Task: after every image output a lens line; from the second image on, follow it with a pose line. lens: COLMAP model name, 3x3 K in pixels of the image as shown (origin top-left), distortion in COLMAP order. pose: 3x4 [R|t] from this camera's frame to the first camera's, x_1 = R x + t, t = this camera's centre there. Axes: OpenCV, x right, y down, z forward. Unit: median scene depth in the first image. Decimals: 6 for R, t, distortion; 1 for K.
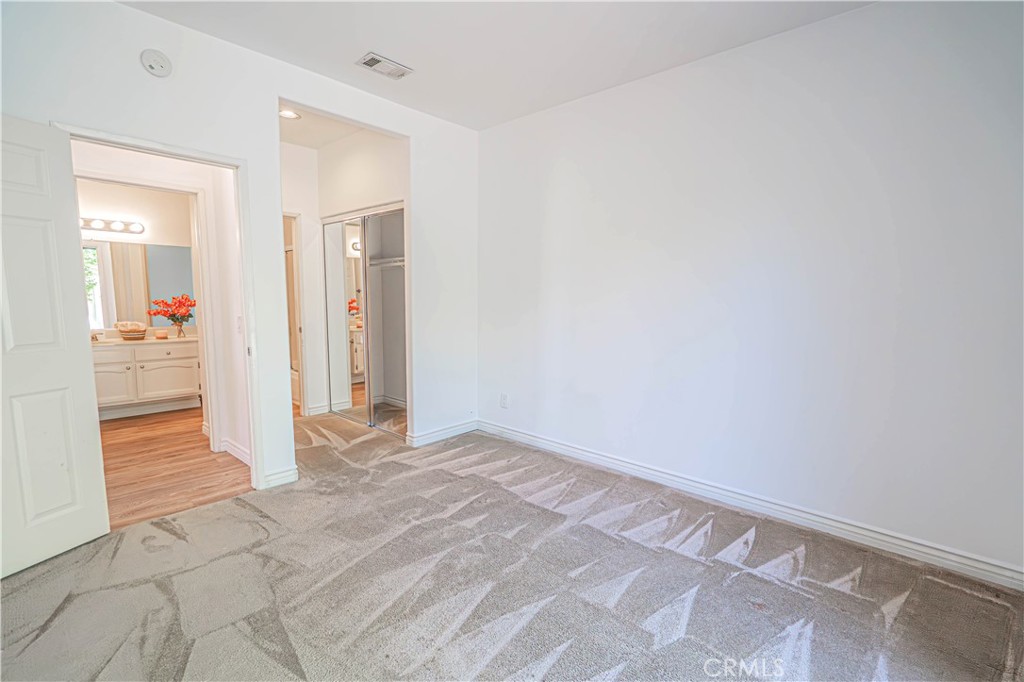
lens RADIAL K [[466.9, 0, 507.0], [0, 466.9, 343.7], [0, 0, 1]] dist [-0.016436, 0.000098]
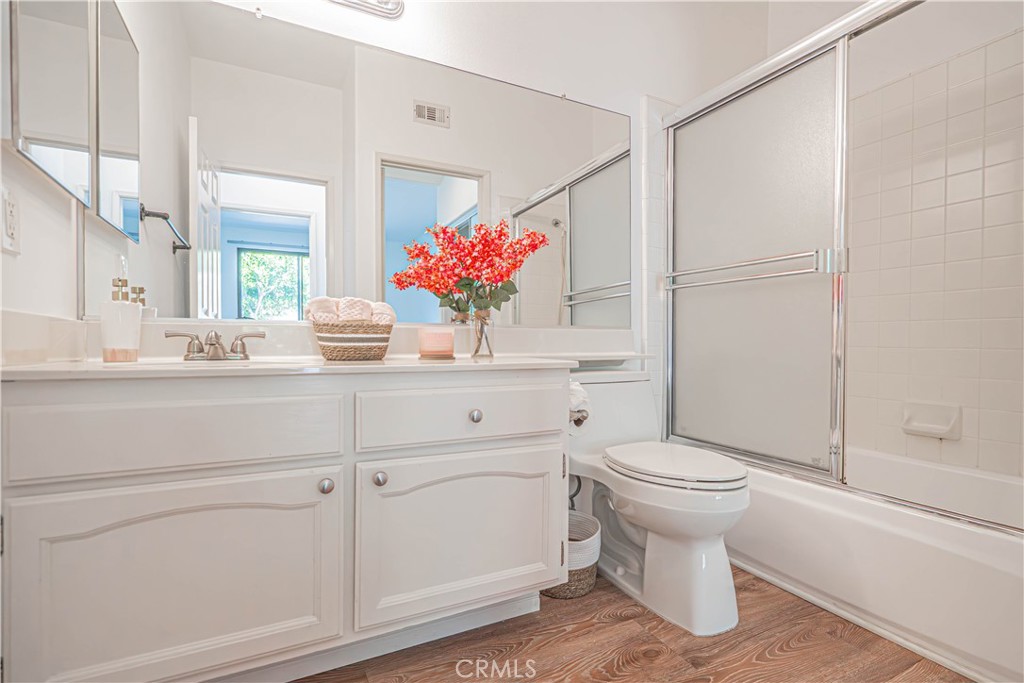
lens RADIAL K [[466.9, 0, 513.4], [0, 466.9, 343.9], [0, 0, 1]] dist [-0.016436, 0.000098]
pose [[0.940872, 0.007255, -0.338684, -0.610855], [-0.034916, 0.996523, -0.075652, 0.000407], [0.336957, 0.083004, 0.937854, 0.753767]]
